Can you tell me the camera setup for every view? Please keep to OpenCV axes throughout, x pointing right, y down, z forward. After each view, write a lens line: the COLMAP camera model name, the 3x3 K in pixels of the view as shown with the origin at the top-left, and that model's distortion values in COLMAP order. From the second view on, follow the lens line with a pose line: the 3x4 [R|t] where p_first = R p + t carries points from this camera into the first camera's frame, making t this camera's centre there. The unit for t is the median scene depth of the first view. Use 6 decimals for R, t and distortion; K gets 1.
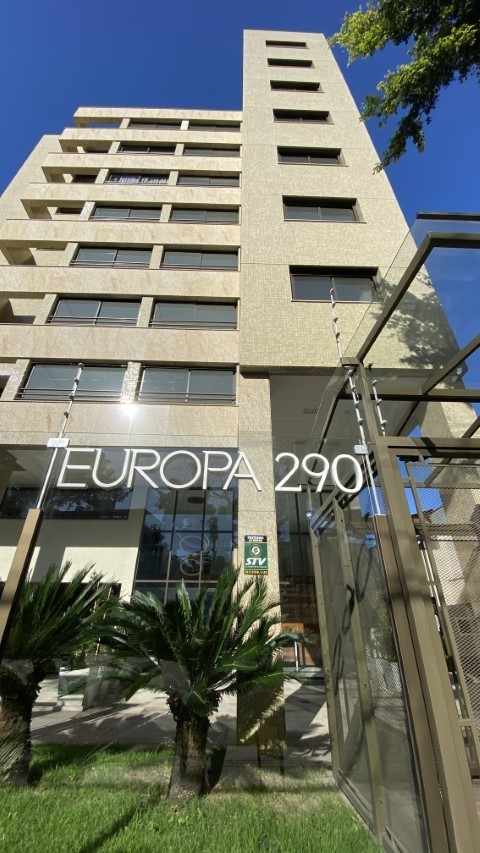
lens RADIAL K [[344.0, 0, 238.2], [0, 344.0, 428.7], [0, 0, 1]] dist [0.001621, 0.000032]
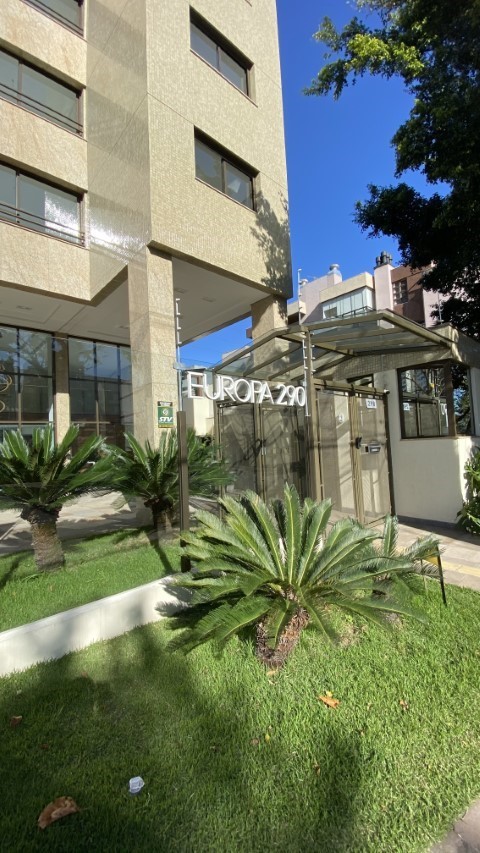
lens RADIAL K [[348.4, 0, 231.3], [0, 348.4, 426.2], [0, 0, 1]] dist [0.001427, -0.012541]
pose [[0.753025, -0.011768, 0.657886, -0.410354], [-0.287742, 0.893281, 0.345332, -0.093563], [-0.591741, -0.449346, 0.669277, -0.070837]]
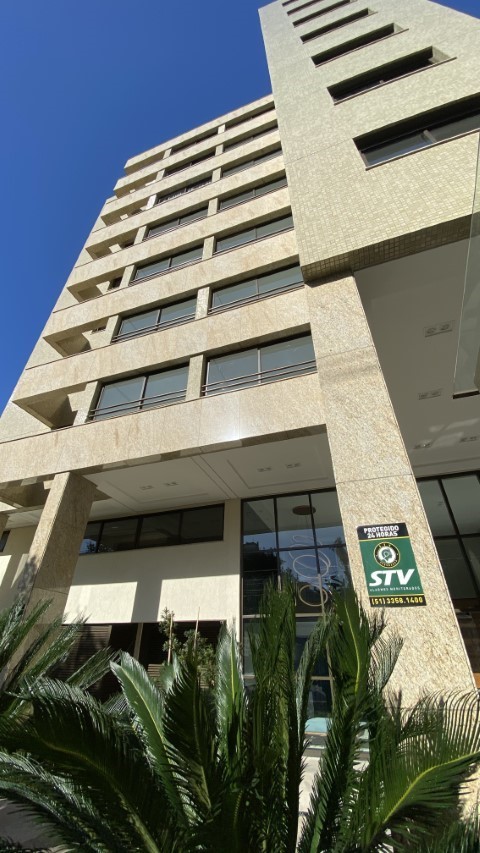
lens RADIAL K [[348.4, 0, 231.3], [0, 348.4, 426.2], [0, 0, 1]] dist [0.001427, -0.012541]
pose [[0.929925, -0.197855, -0.309988, 0.021644], [0.174729, 0.979426, -0.100972, 0.116906], [0.323588, 0.039733, 0.945364, 0.285931]]
